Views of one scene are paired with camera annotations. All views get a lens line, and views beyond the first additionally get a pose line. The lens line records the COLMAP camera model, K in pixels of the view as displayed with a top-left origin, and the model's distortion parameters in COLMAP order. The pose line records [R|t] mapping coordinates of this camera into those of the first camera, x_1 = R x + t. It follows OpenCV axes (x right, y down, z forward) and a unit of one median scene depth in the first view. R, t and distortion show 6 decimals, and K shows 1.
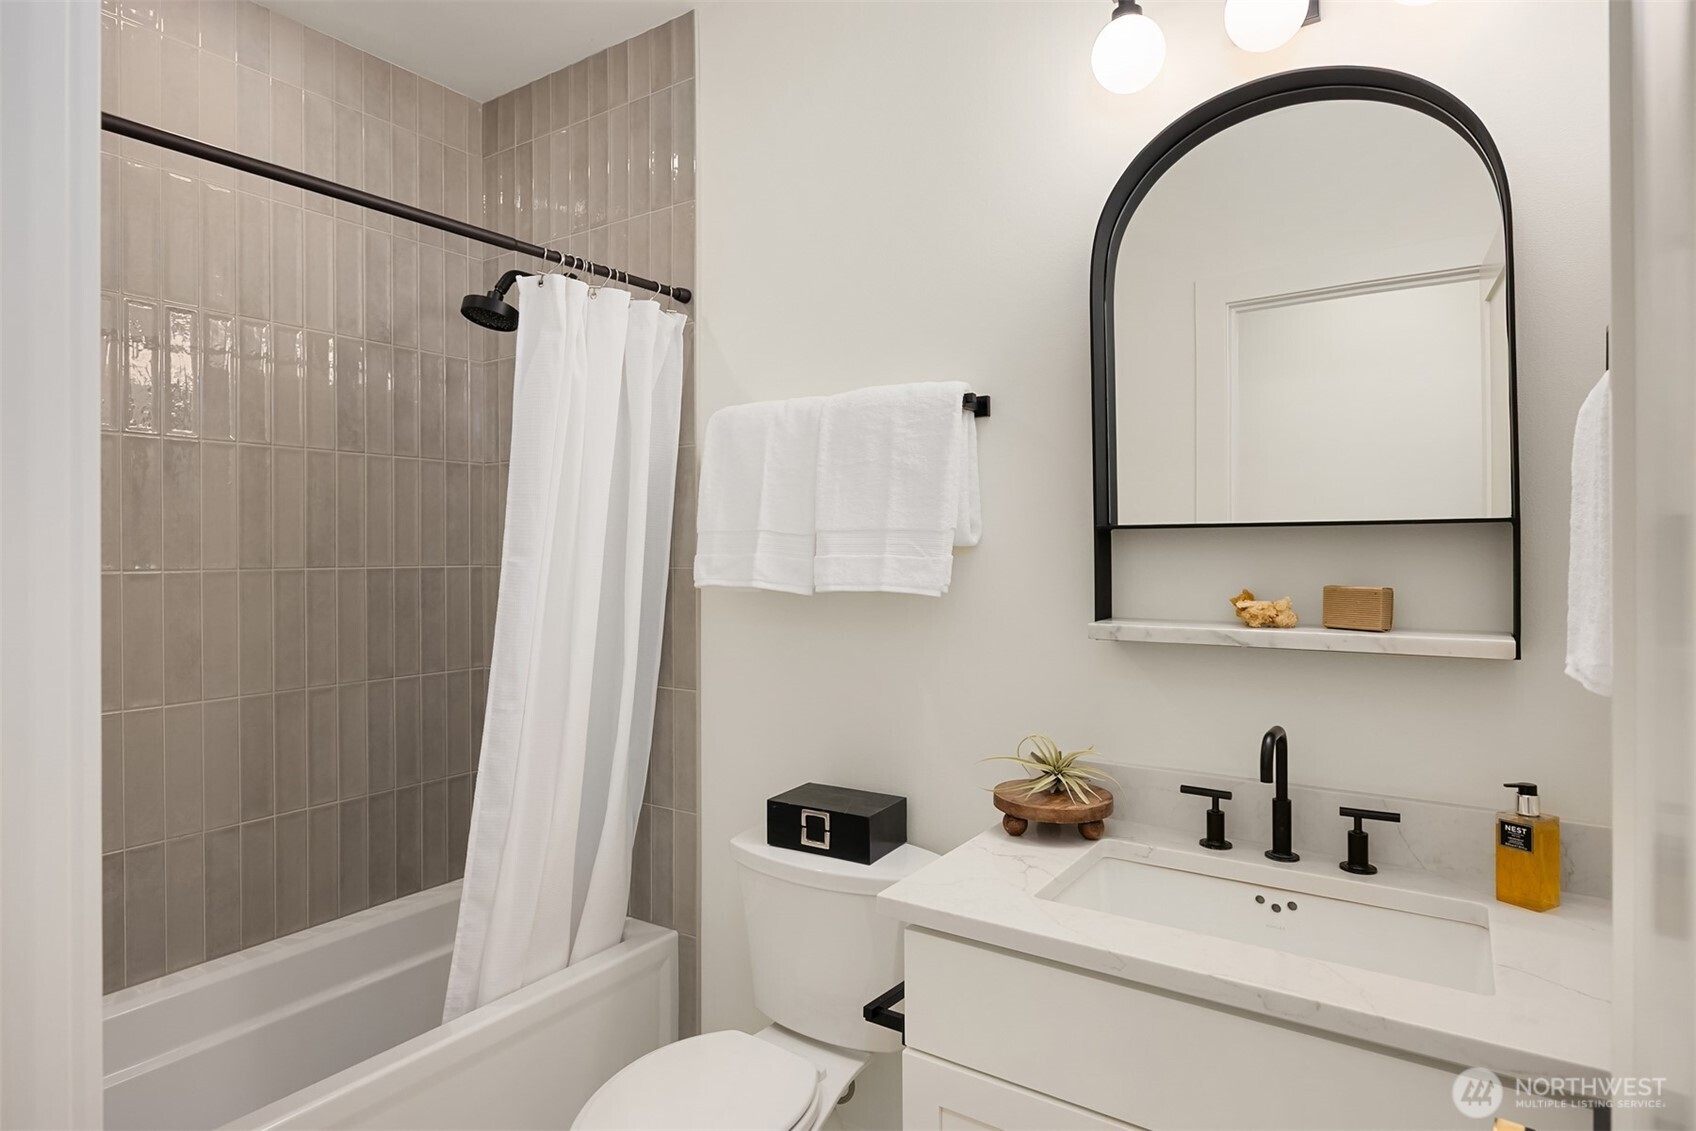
lens RADIAL K [[957.1, 0, 842.8], [0, 957.1, 568.9], [0, 0, 1]] dist [0.000475, -0.000092]
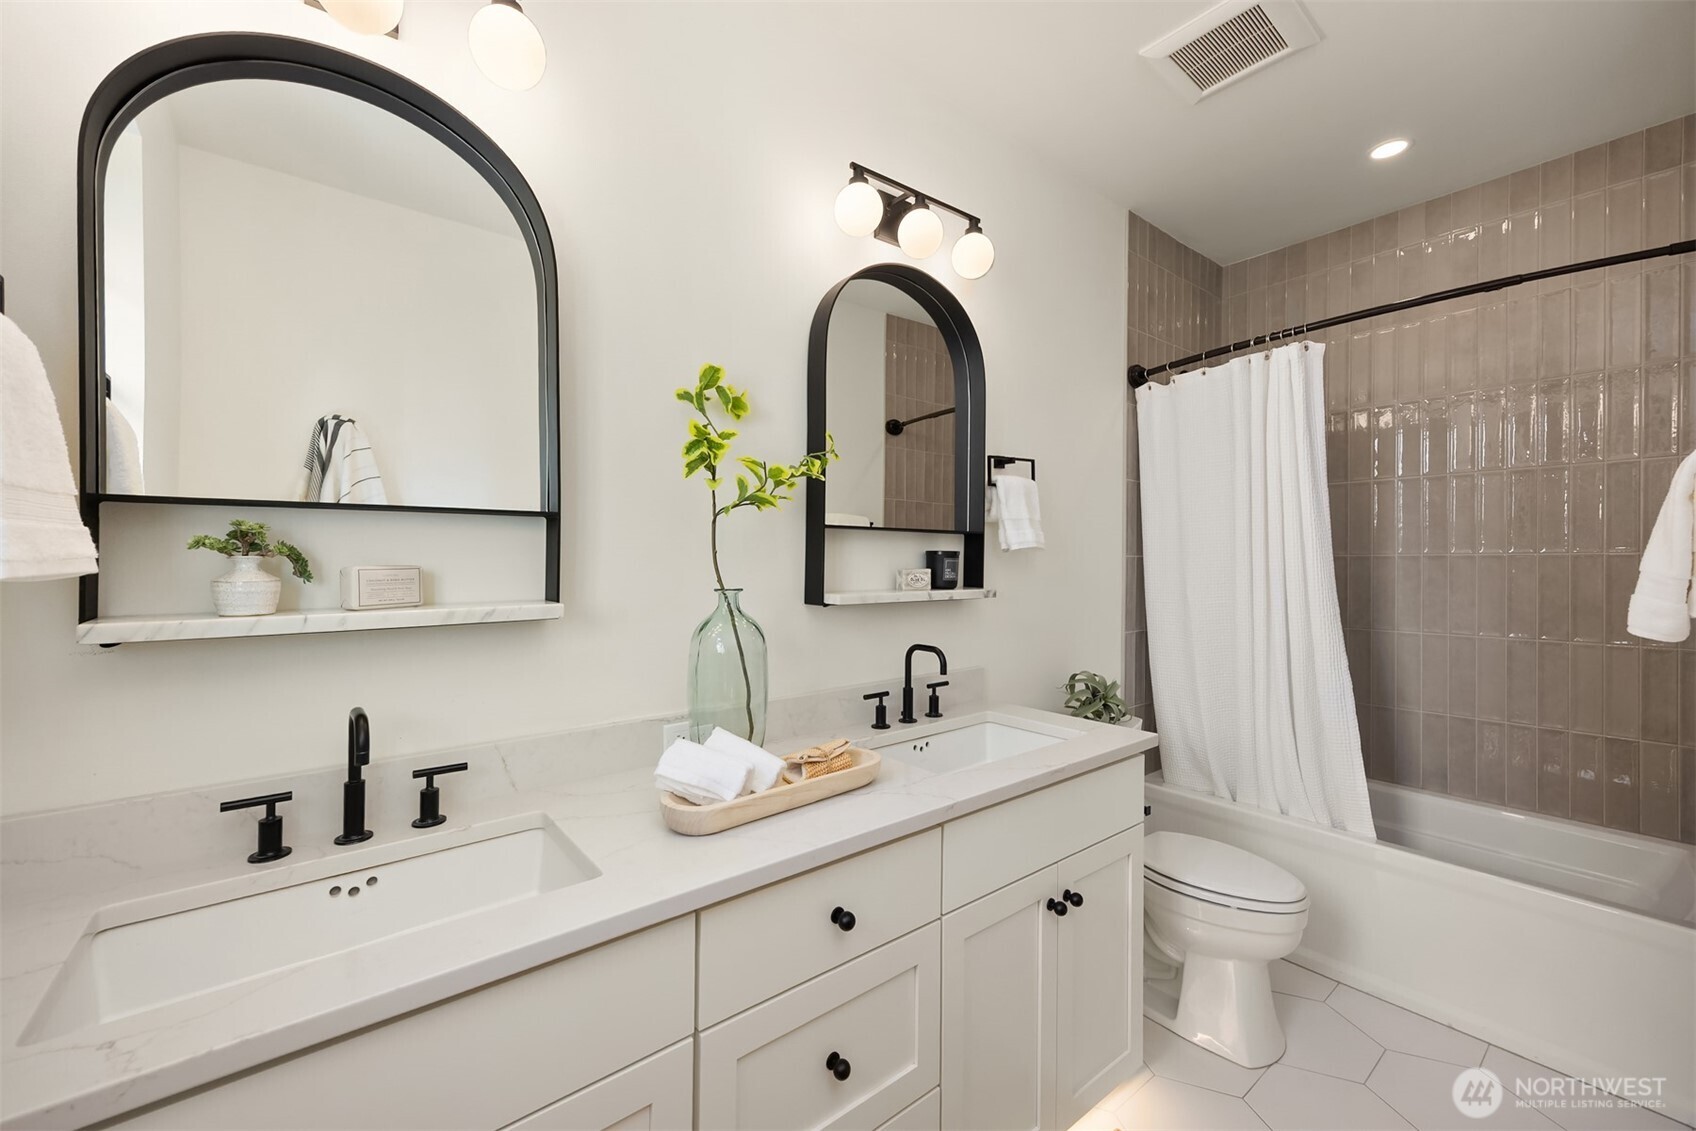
lens RADIAL K [[1051.3, 0, 845.3], [0, 1051.3, 555.2], [0, 0, 1]] dist [0.002602, 0.000474]
pose [[0.077828, -0.010343, 0.996913, -0.615034], [0.000285, 0.999946, 0.010352, -0.008049], [-0.996967, -0.000522, 0.077826, 0.413060]]
